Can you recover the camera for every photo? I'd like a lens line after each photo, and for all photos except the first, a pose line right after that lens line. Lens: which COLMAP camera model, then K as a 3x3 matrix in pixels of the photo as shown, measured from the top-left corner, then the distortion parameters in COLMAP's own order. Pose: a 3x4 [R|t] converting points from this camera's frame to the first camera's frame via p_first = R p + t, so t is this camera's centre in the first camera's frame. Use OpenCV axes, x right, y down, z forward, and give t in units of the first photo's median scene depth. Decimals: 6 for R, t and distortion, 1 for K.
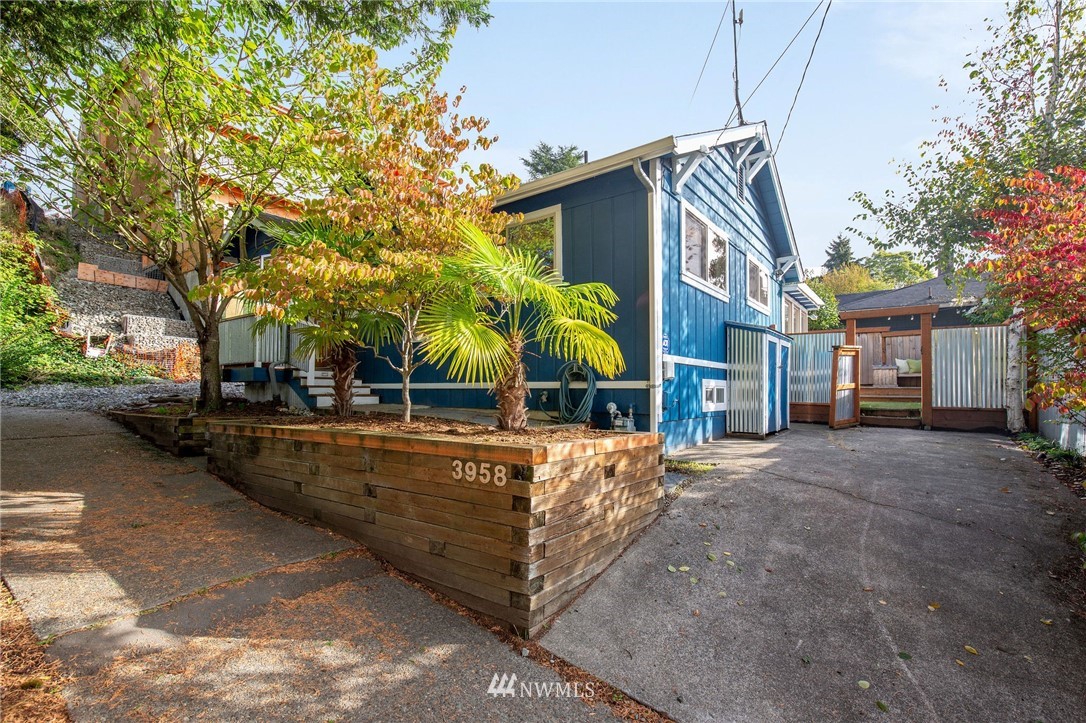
lens RADIAL K [[495.6, 0, 571.3], [0, 495.6, 379.3], [0, 0, 1]] dist [-0.004814, 0.000859]
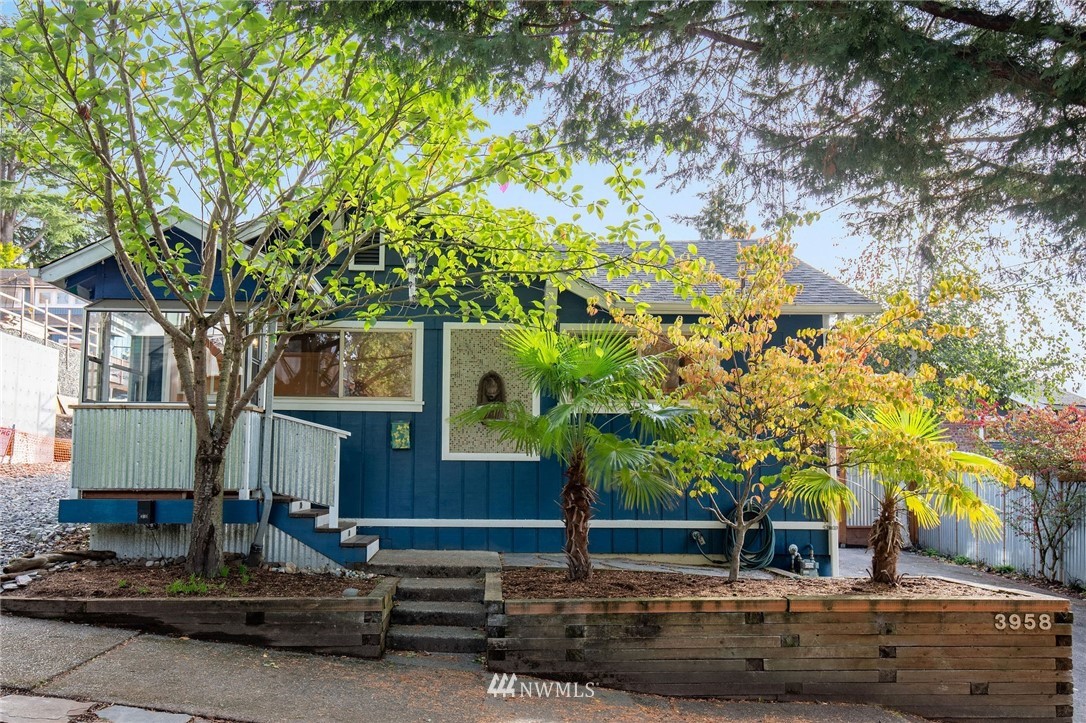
lens RADIAL K [[863.1, 0, 533.0], [0, 863.1, 362.9], [0, 0, 1]] dist [0.015080, 0.003407]
pose [[0.780306, 0.084421, 0.619673, -1.102623], [-0.024909, 0.994256, -0.104087, -0.093317], [-0.624901, 0.065784, 0.777927, -0.021198]]
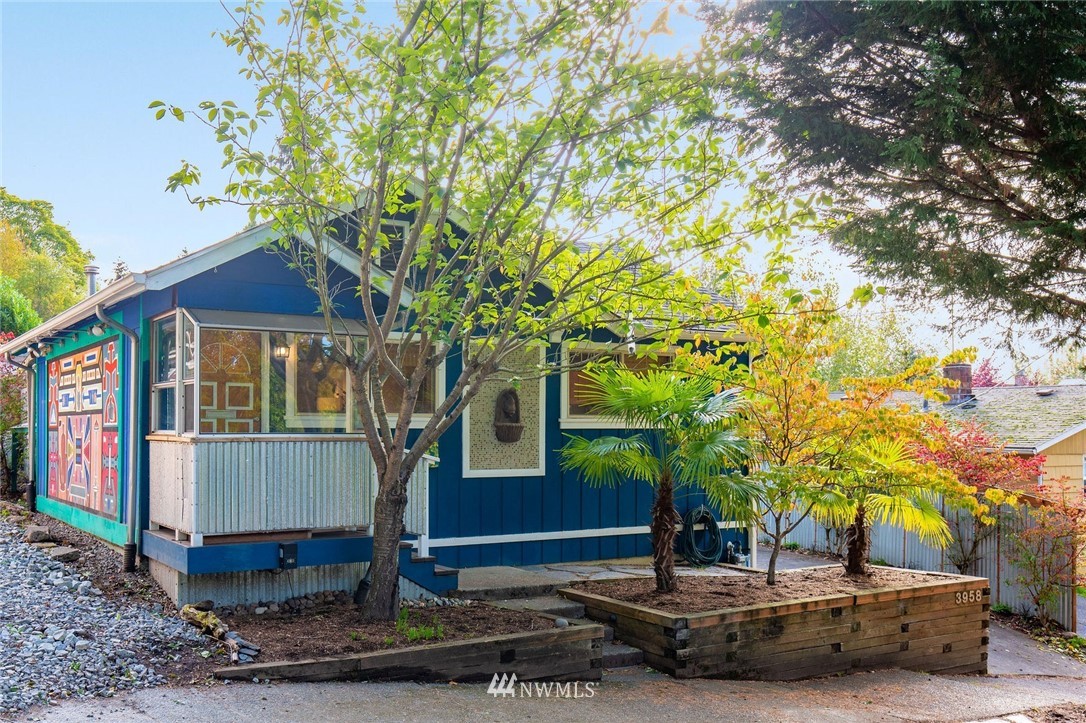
lens RADIAL K [[1032.1, 0, 538.3], [0, 1032.1, 363.5], [0, 0, 1]] dist [0.042887, 0.000000]
pose [[0.355509, 0.058223, 0.932858, -1.805141], [-0.033515, 0.998210, -0.049529, -0.178507], [-0.934072, -0.013656, 0.356824, 0.451335]]
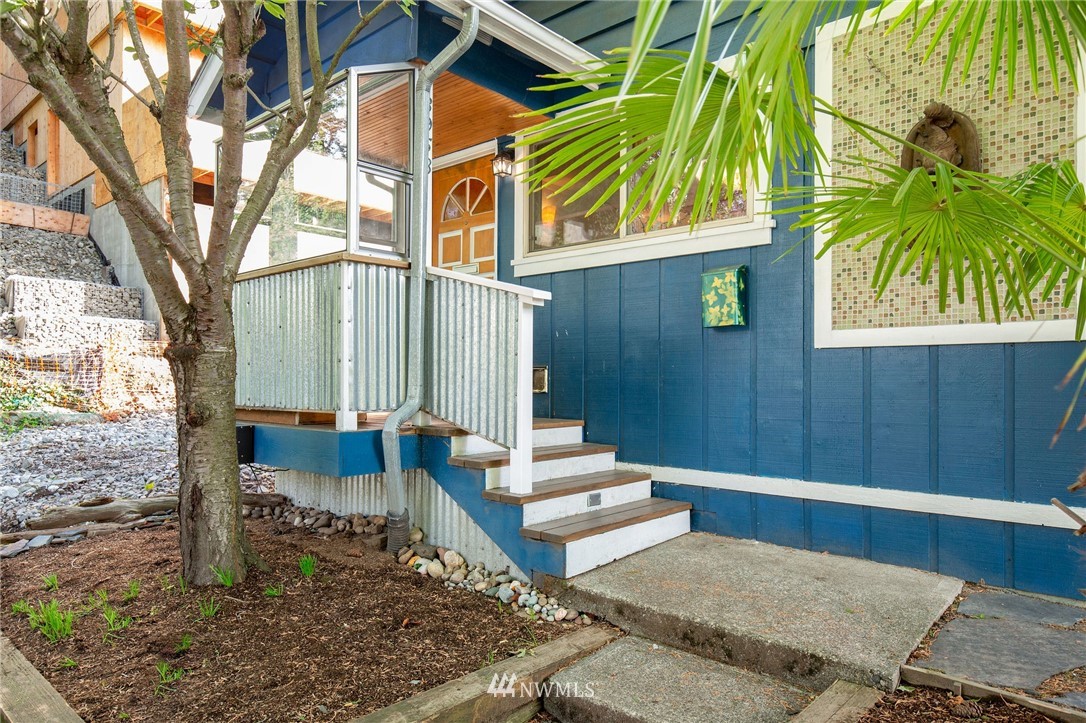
lens RADIAL K [[681.9, 0, 542.6], [0, 681.9, 370.4], [0, 0, 1]] dist [0.005562, -0.000008]
pose [[0.994094, -0.005665, -0.108373, -0.505036], [0.007379, 0.999854, 0.015422, -0.072425], [0.108270, -0.016130, 0.993991, 0.640483]]
